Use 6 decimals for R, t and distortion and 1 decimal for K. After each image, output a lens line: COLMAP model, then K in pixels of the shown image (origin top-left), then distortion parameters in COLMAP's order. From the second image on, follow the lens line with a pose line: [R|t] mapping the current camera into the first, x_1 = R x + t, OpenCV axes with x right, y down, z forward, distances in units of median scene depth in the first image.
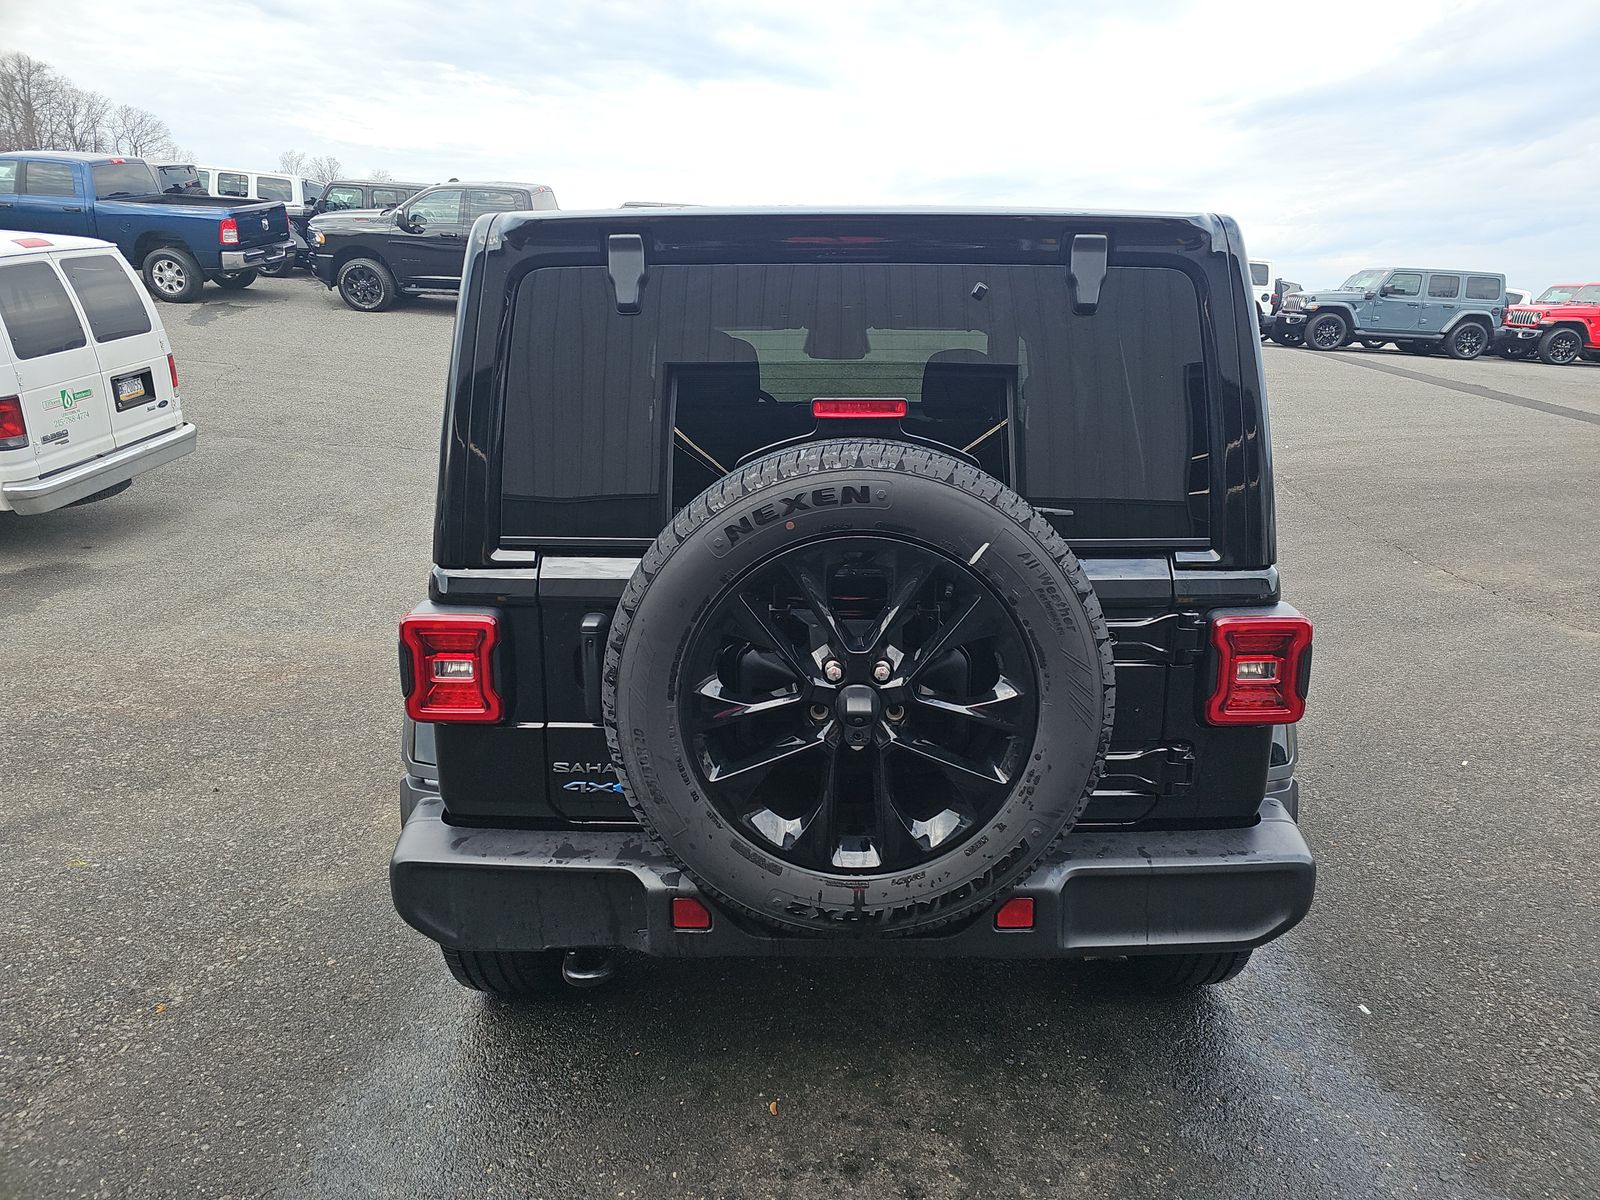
lens RADIAL K [[1040.3, 0, 805.6], [0, 1040.3, 599.9], [0, 0, 1]] dist [0.047315, -0.038089]
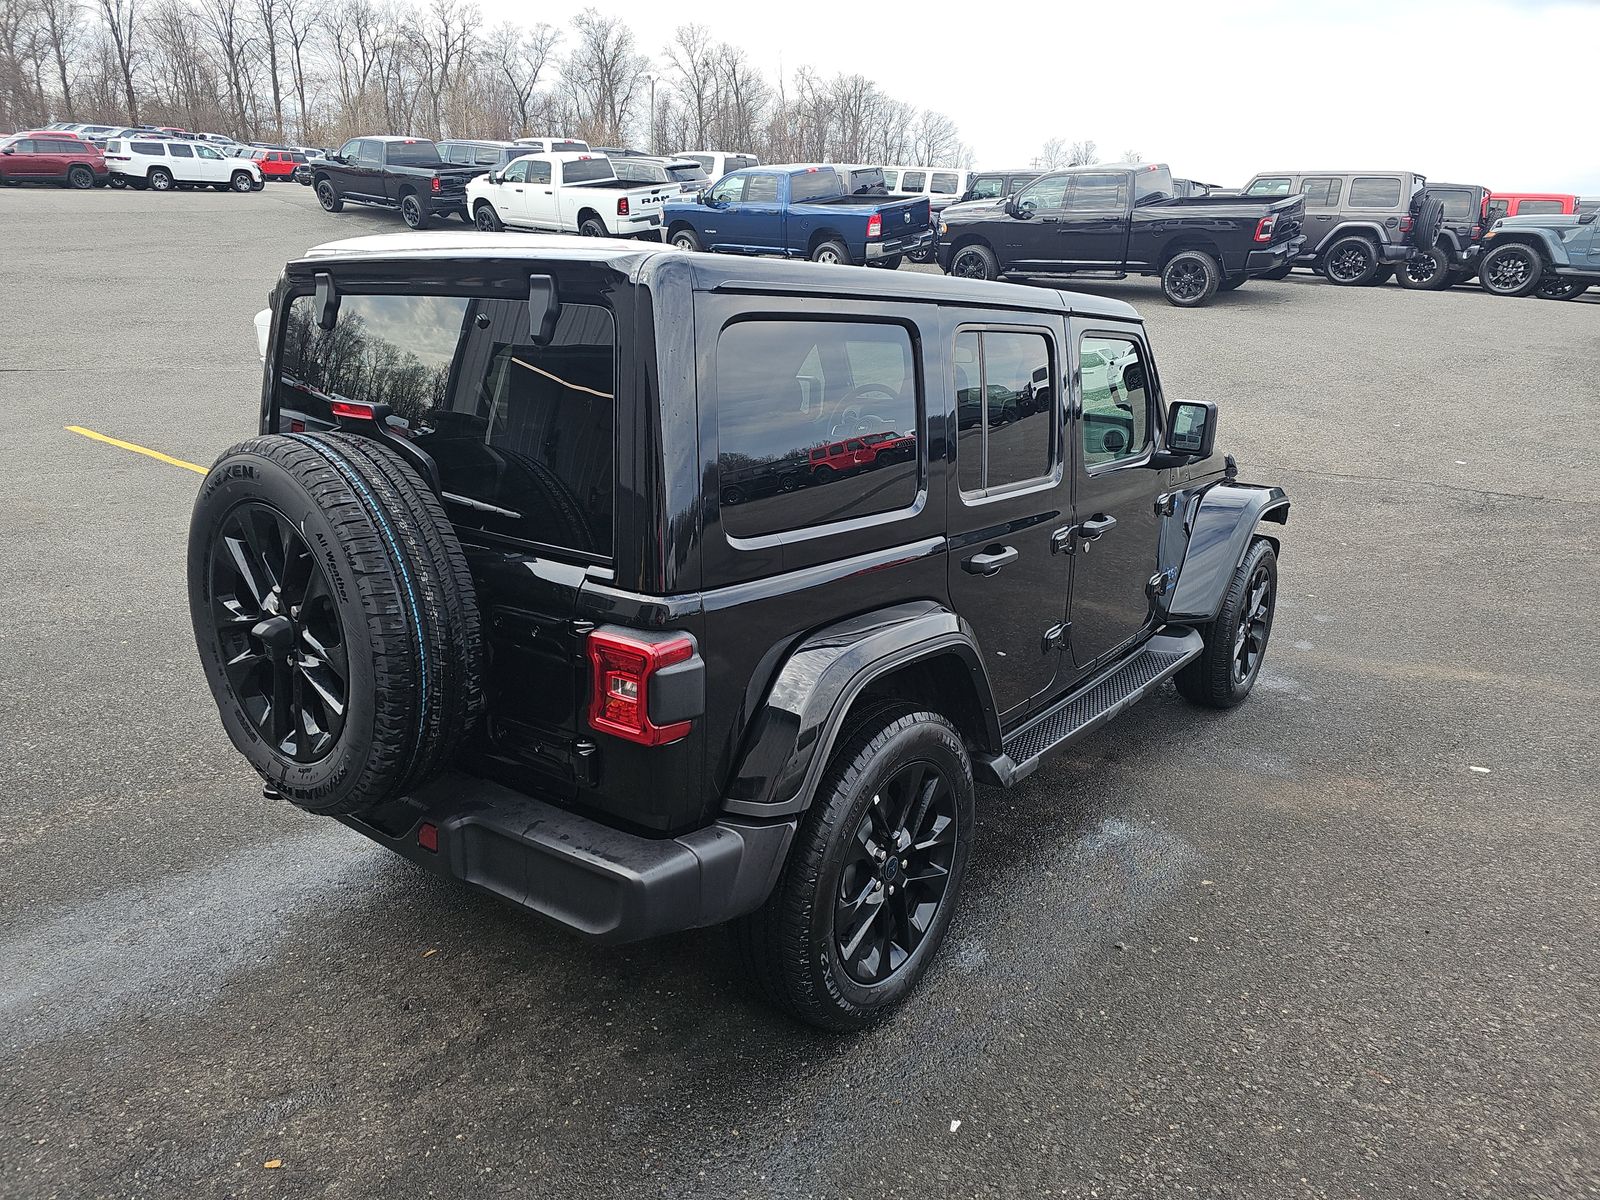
lens RADIAL K [[1040.3, 0, 805.6], [0, 1040.3, 599.9], [0, 0, 1]] dist [0.047315, -0.038089]
pose [[0.792593, 0.175585, -0.583923, 0.144575], [-0.162540, 0.983831, 0.075212, -0.015933], [0.587687, 0.035298, 0.808318, 0.031599]]
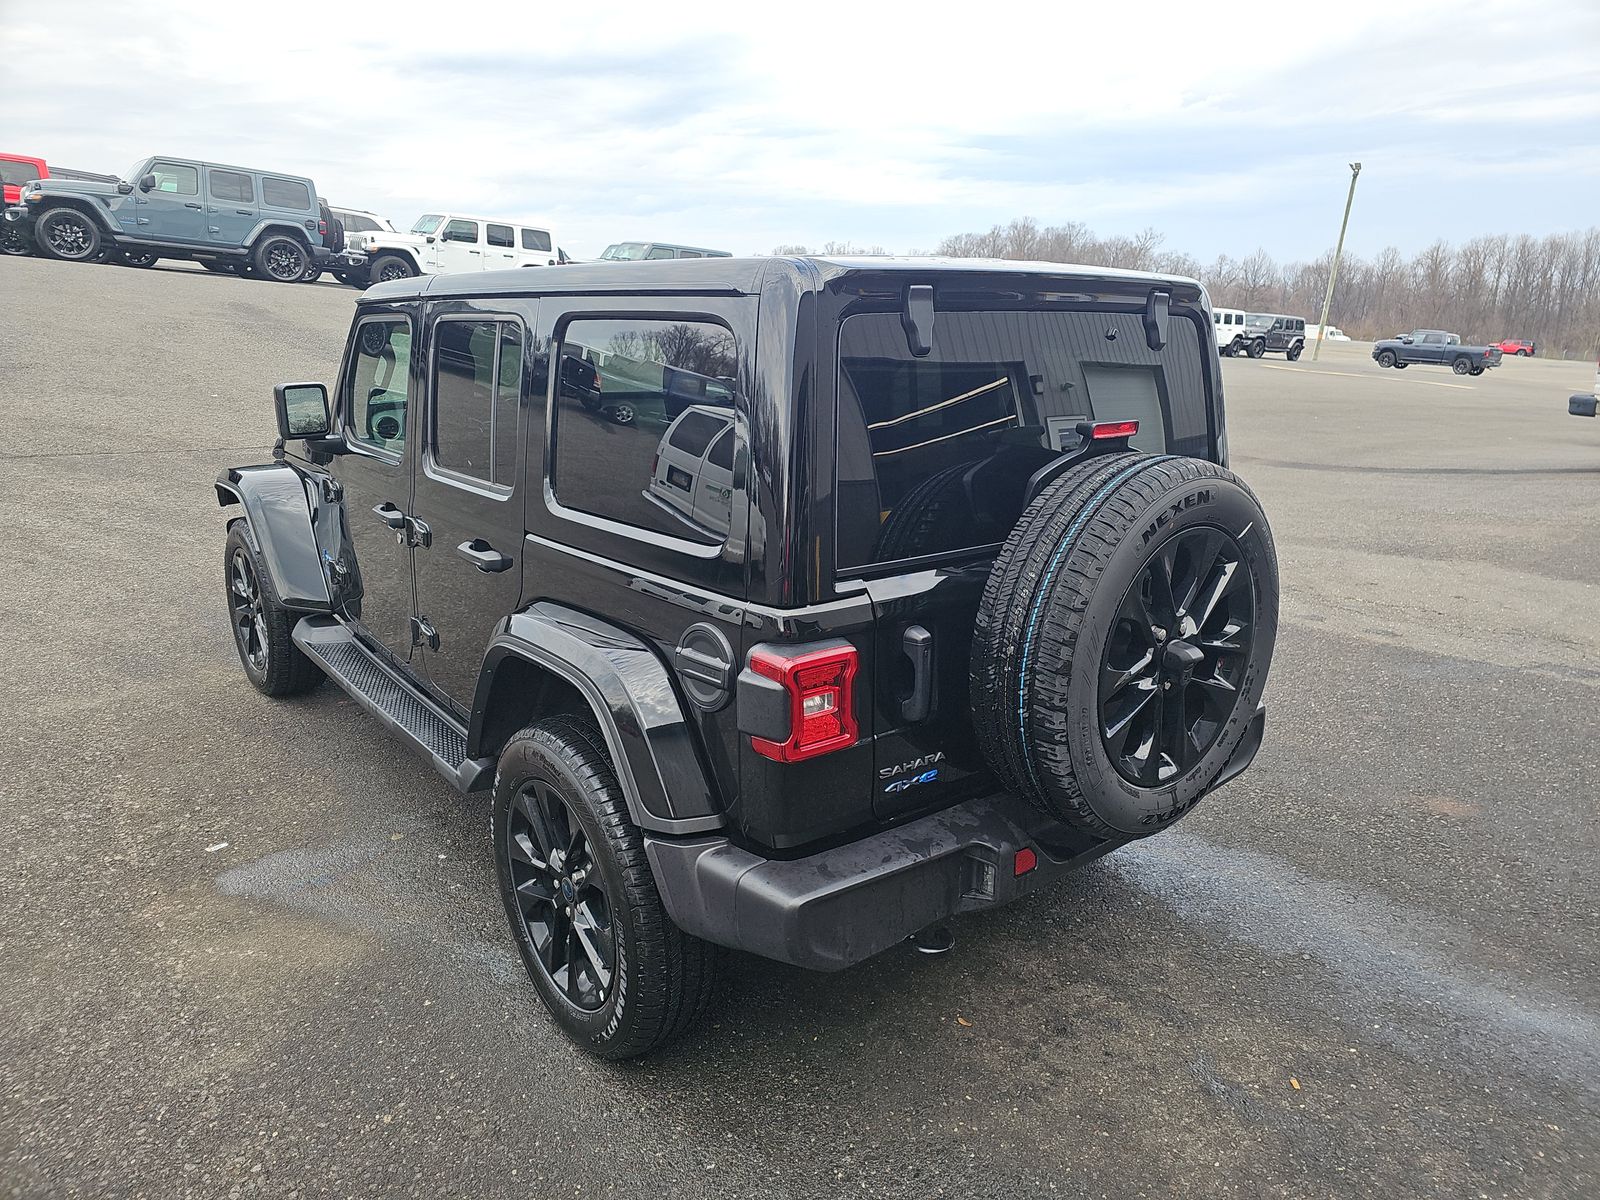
lens RADIAL K [[1045.9, 0, 798.3], [0, 1045.9, 579.6], [0, 0, 1]] dist [0.060852, -0.041372]
pose [[0.773786, -0.145608, 0.616485, -0.119275], [0.132314, 0.988907, 0.067496, -0.015542], [-0.619474, 0.029342, 0.784468, 0.025356]]
